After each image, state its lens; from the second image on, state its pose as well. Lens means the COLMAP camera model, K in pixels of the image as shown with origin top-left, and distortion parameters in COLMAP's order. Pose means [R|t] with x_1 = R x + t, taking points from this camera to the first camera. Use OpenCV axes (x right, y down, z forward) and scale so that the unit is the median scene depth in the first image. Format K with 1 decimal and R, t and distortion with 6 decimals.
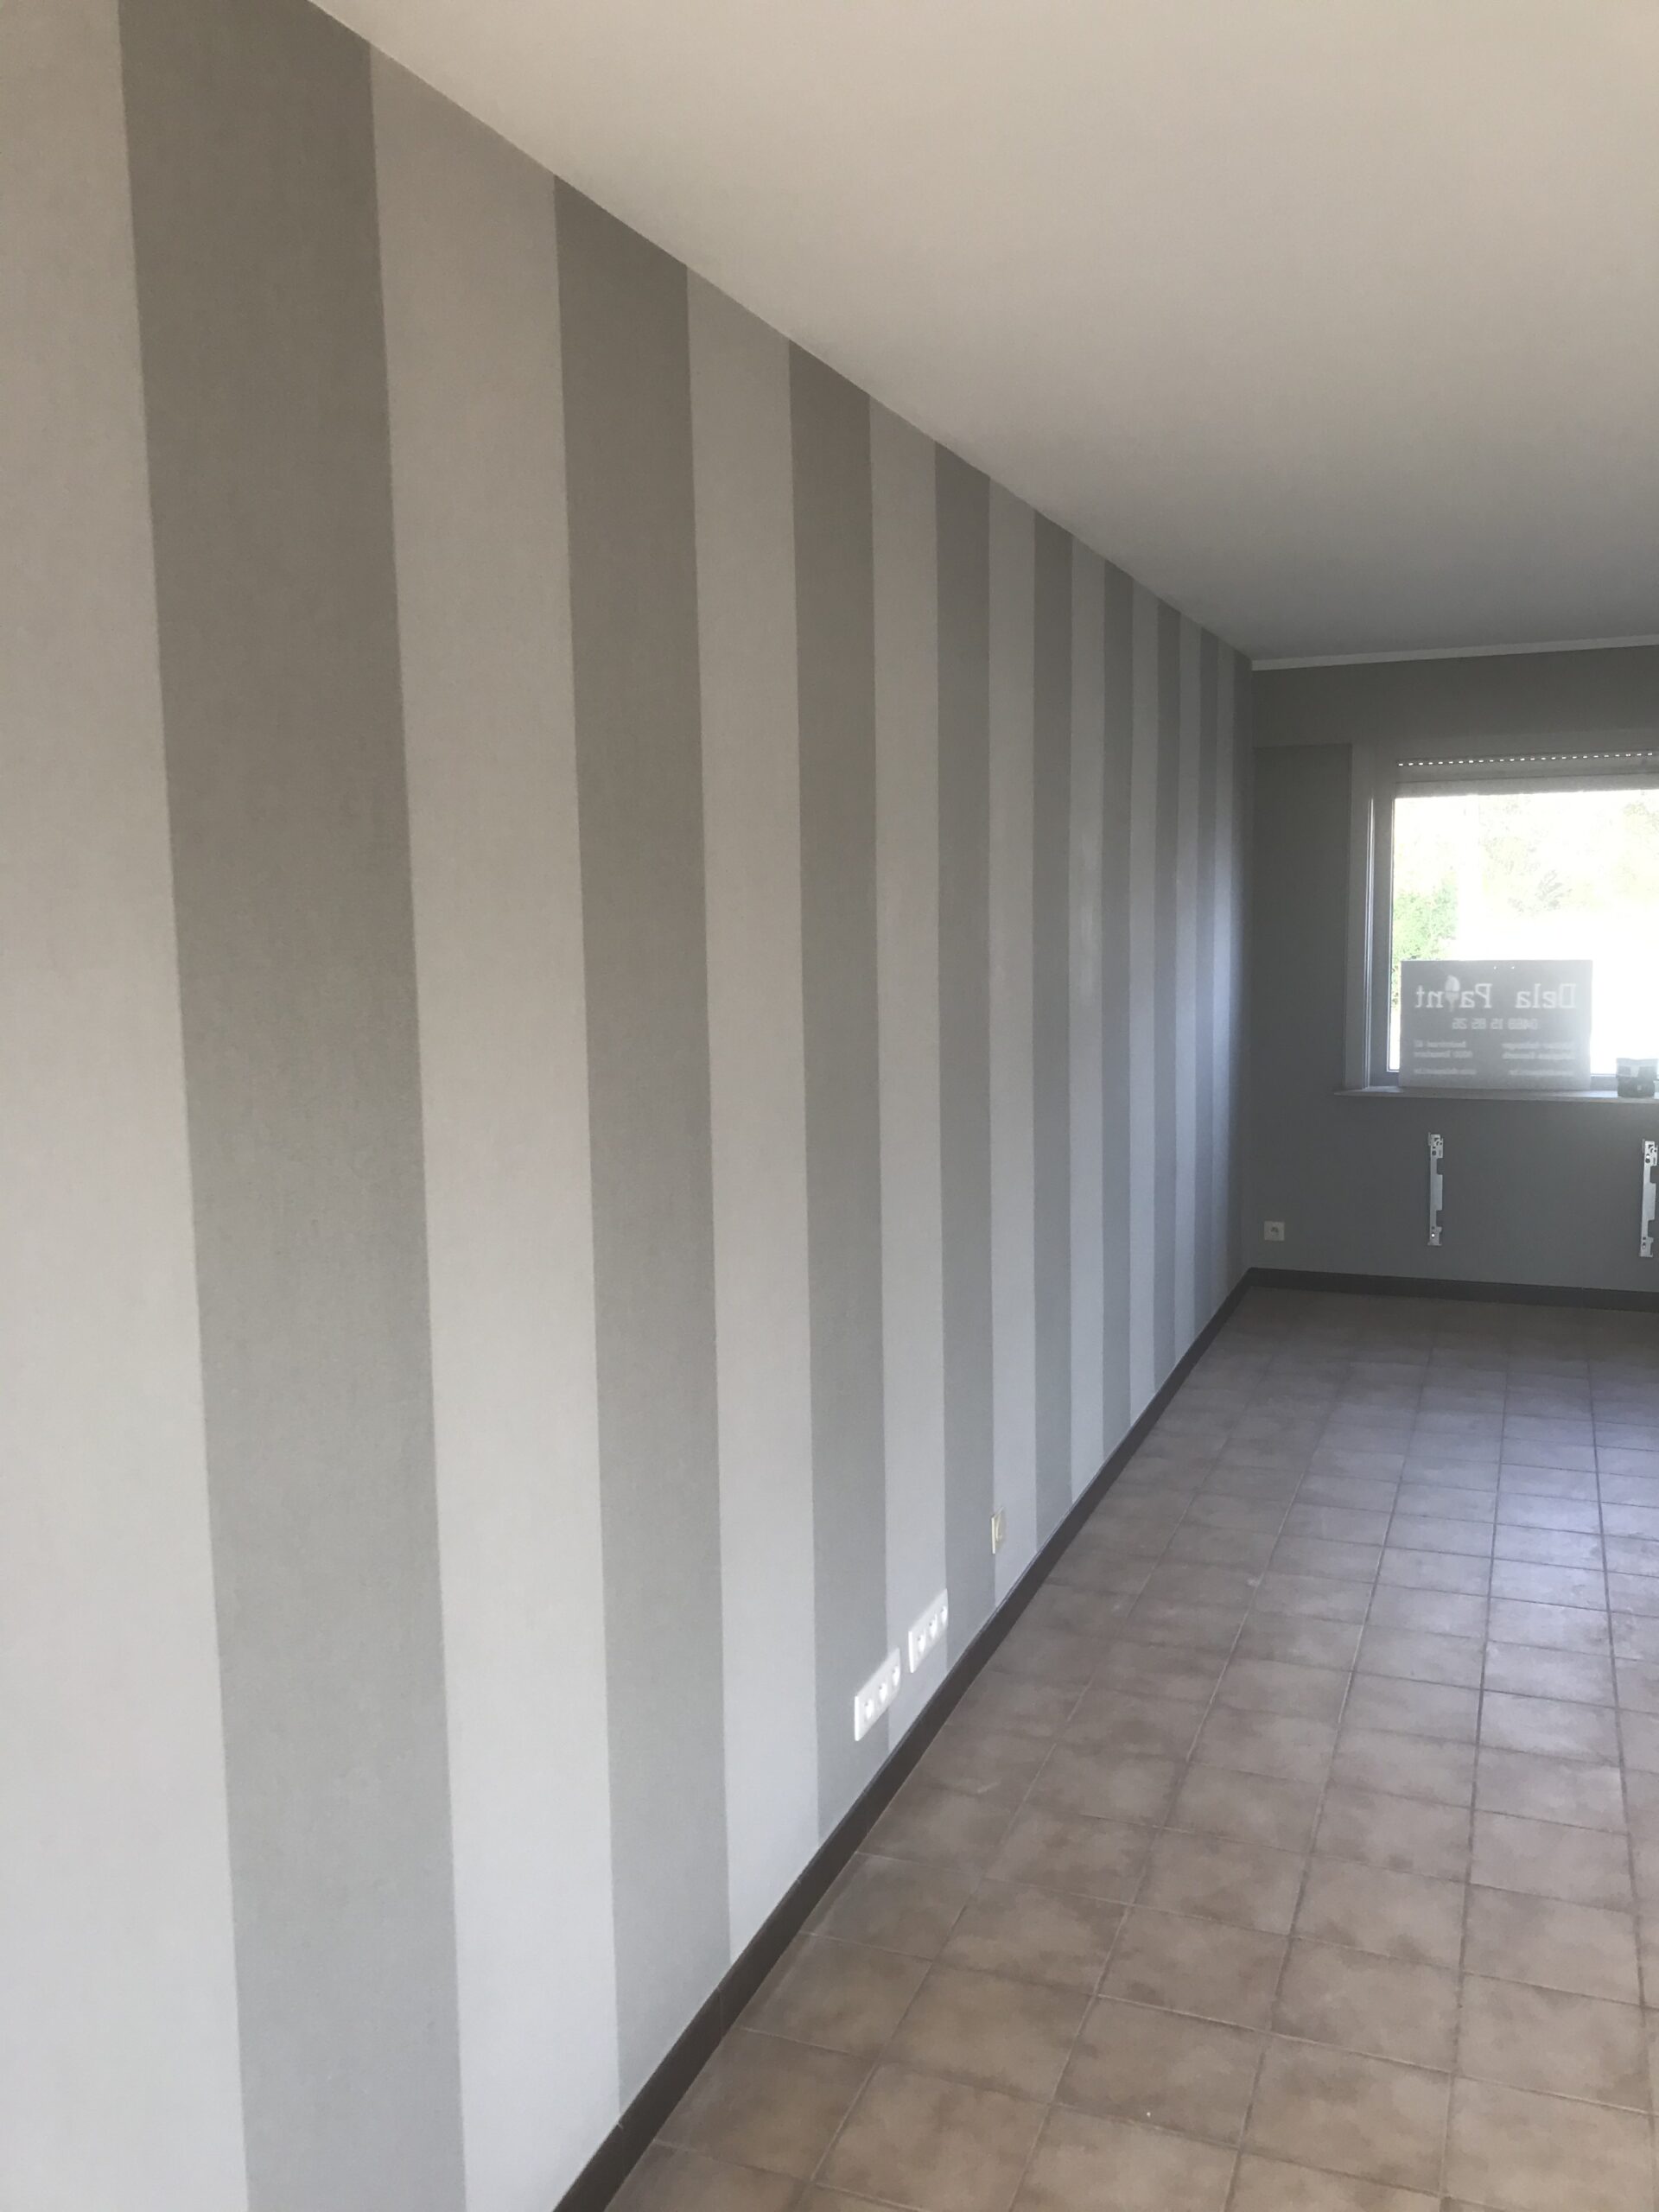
lens RADIAL K [[1785.5, 0, 829.5], [0, 1785.5, 1106.0], [0, 0, 1]] dist [-0.003730, -0.014700]
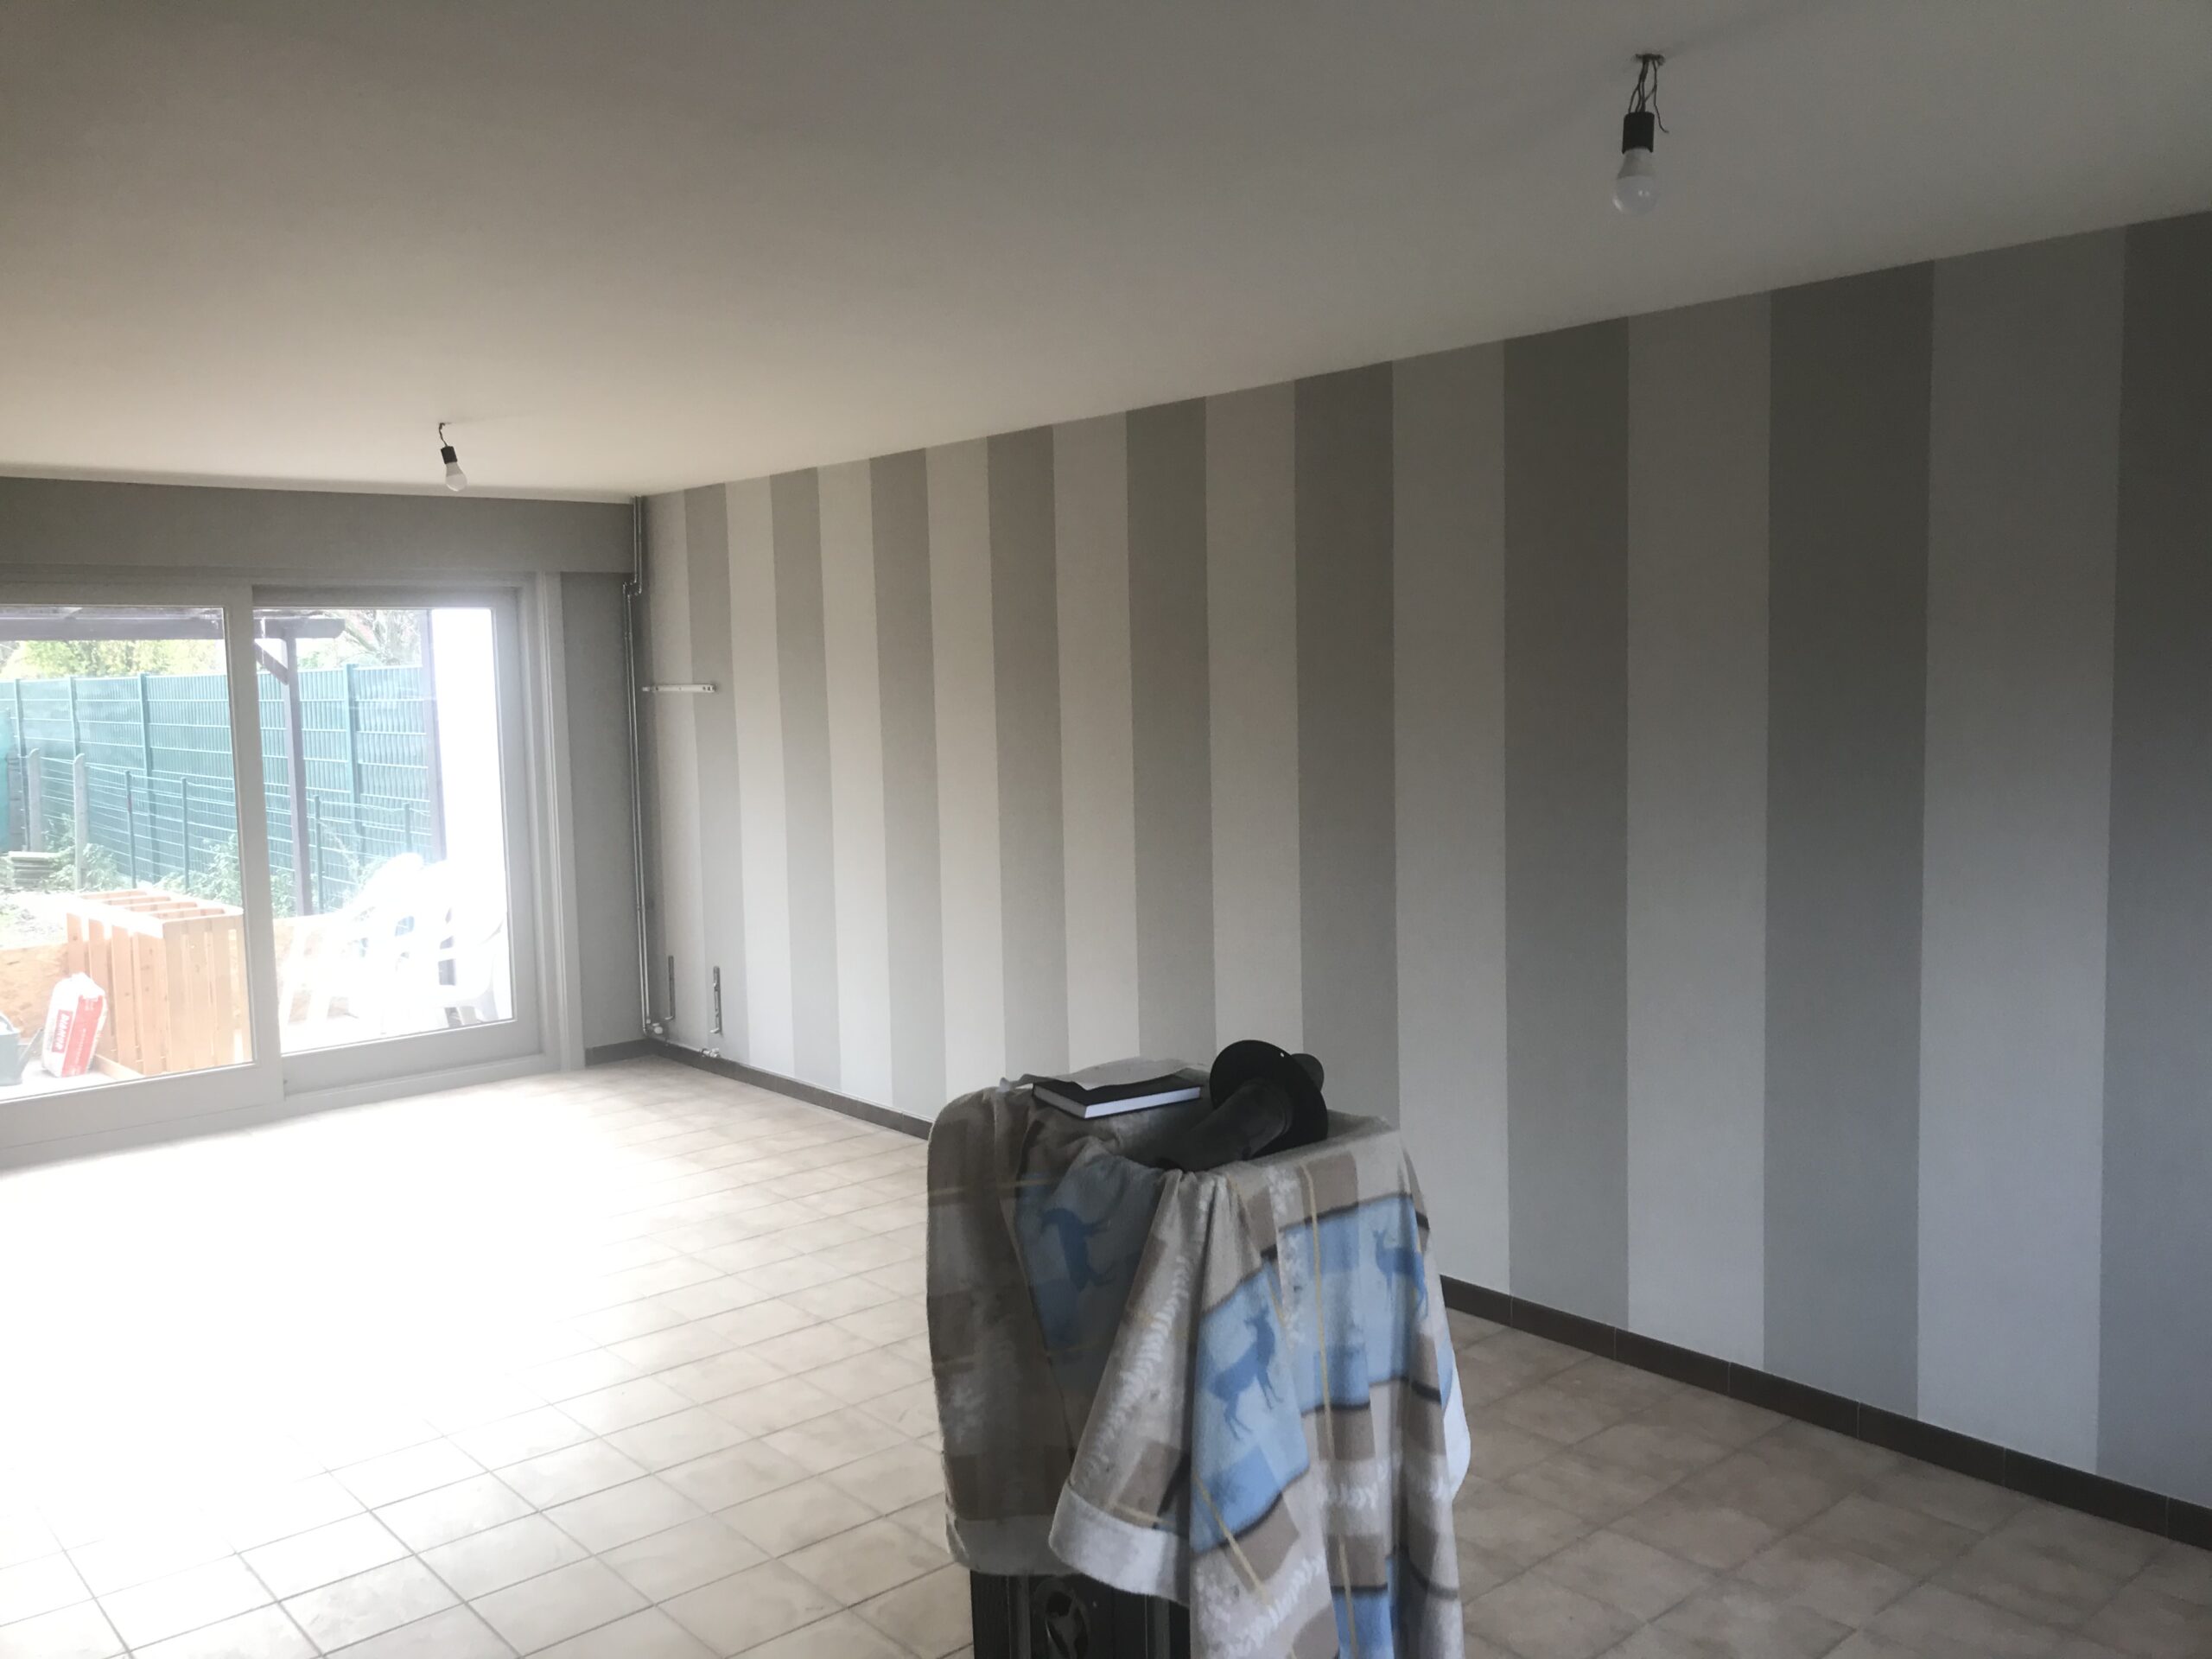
lens RADIAL K [[1785.5, 0, 1106.0], [0, 1785.5, 829.5], [0, 0, 1]] dist [-0.003730, -0.014700]
pose [[-0.462530, 0.105852, -0.880262, 0.992928], [-0.080894, 0.983668, 0.160792, -0.154447], [0.882905, 0.145579, -0.446414, 1.061010]]
